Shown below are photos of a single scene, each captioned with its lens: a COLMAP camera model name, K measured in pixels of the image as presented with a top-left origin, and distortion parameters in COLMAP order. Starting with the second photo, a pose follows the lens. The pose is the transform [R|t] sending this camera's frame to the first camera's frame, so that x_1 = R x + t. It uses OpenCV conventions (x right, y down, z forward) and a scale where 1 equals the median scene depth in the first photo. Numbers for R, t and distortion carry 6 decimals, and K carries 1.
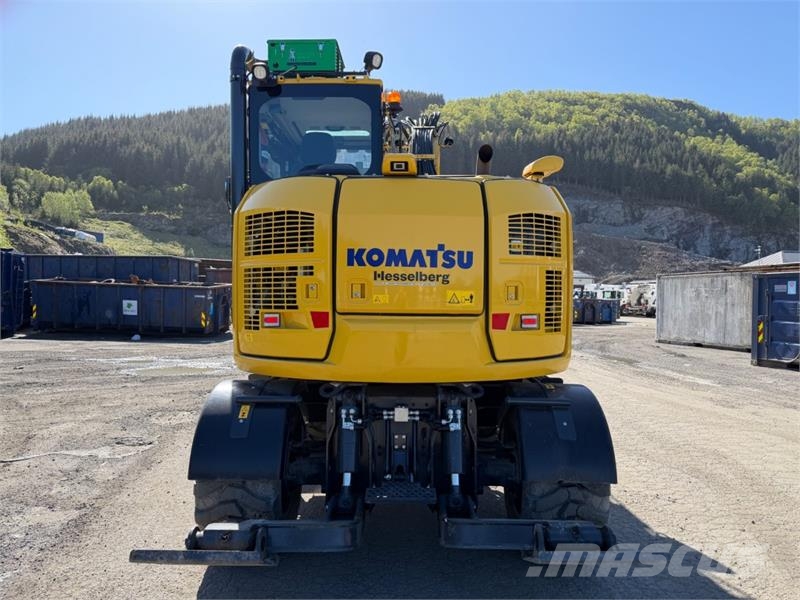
lens RADIAL K [[559.3, 0, 396.9], [0, 559.3, 294.7], [0, 0, 1]] dist [0.066919, -0.084129]
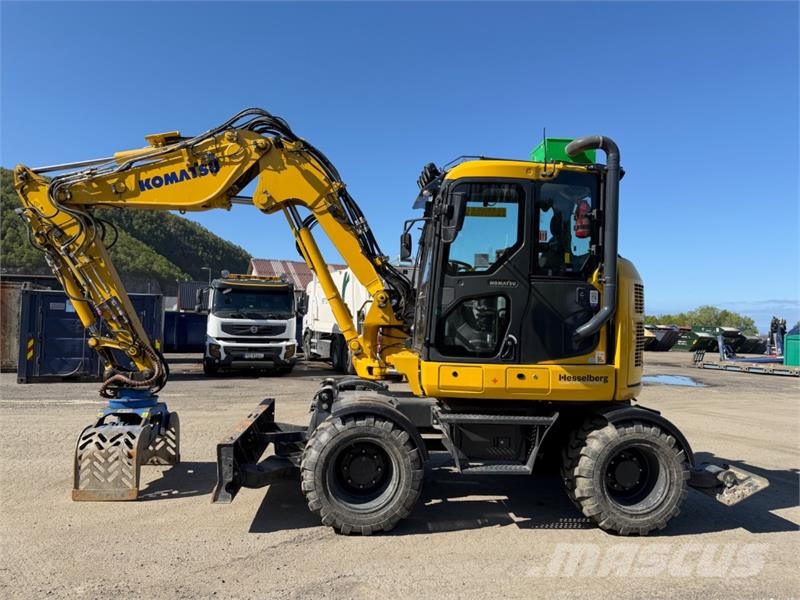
lens RADIAL K [[558.1, 0, 402.6], [0, 558.1, 303.0], [0, 0, 1]] dist [0.096796, -0.140357]
pose [[-0.110588, 0.020568, 0.993653, -1.712235], [-0.030975, 0.999229, -0.024131, -0.045307], [-0.993384, -0.033447, -0.109866, 1.870581]]
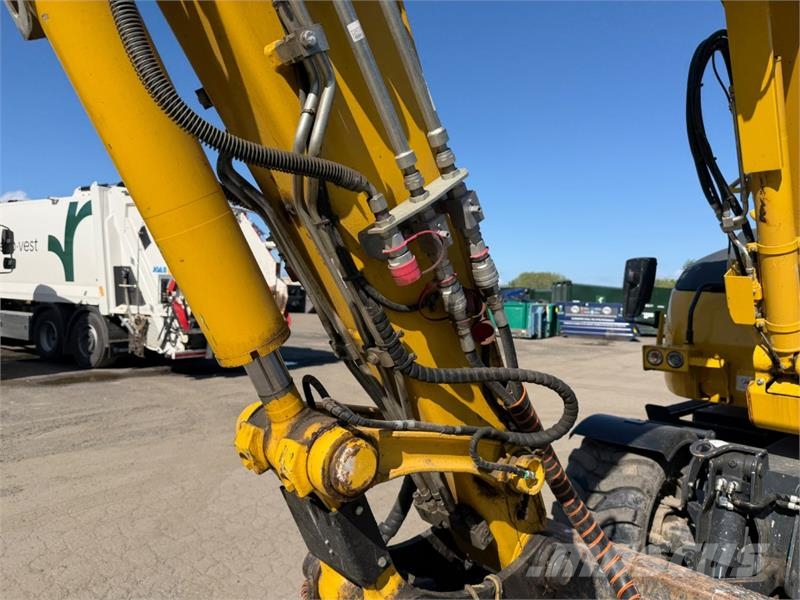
lens RADIAL K [[567.4, 0, 403.8], [0, 567.4, 303.7], [0, 0, 1]] dist [-0.000554, -0.002273]
pose [[-0.696890, -0.048846, 0.715512, -0.106358], [-0.049834, 0.998565, 0.019633, -0.018385], [-0.715444, -0.021975, -0.698324, 2.764173]]
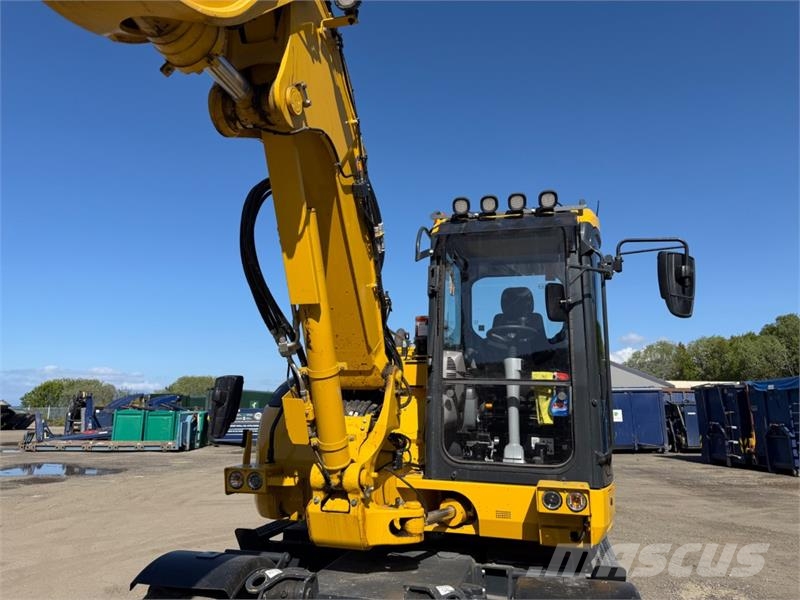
lens RADIAL K [[559.3, 0, 396.9], [0, 559.3, 294.7], [0, 0, 1]] dist [0.066919, -0.084129]
pose [[-0.972044, 0.023899, 0.233580, -0.208736], [-0.023736, 0.979709, -0.199017, -0.052312], [-0.233596, -0.198998, -0.951752, 2.666661]]
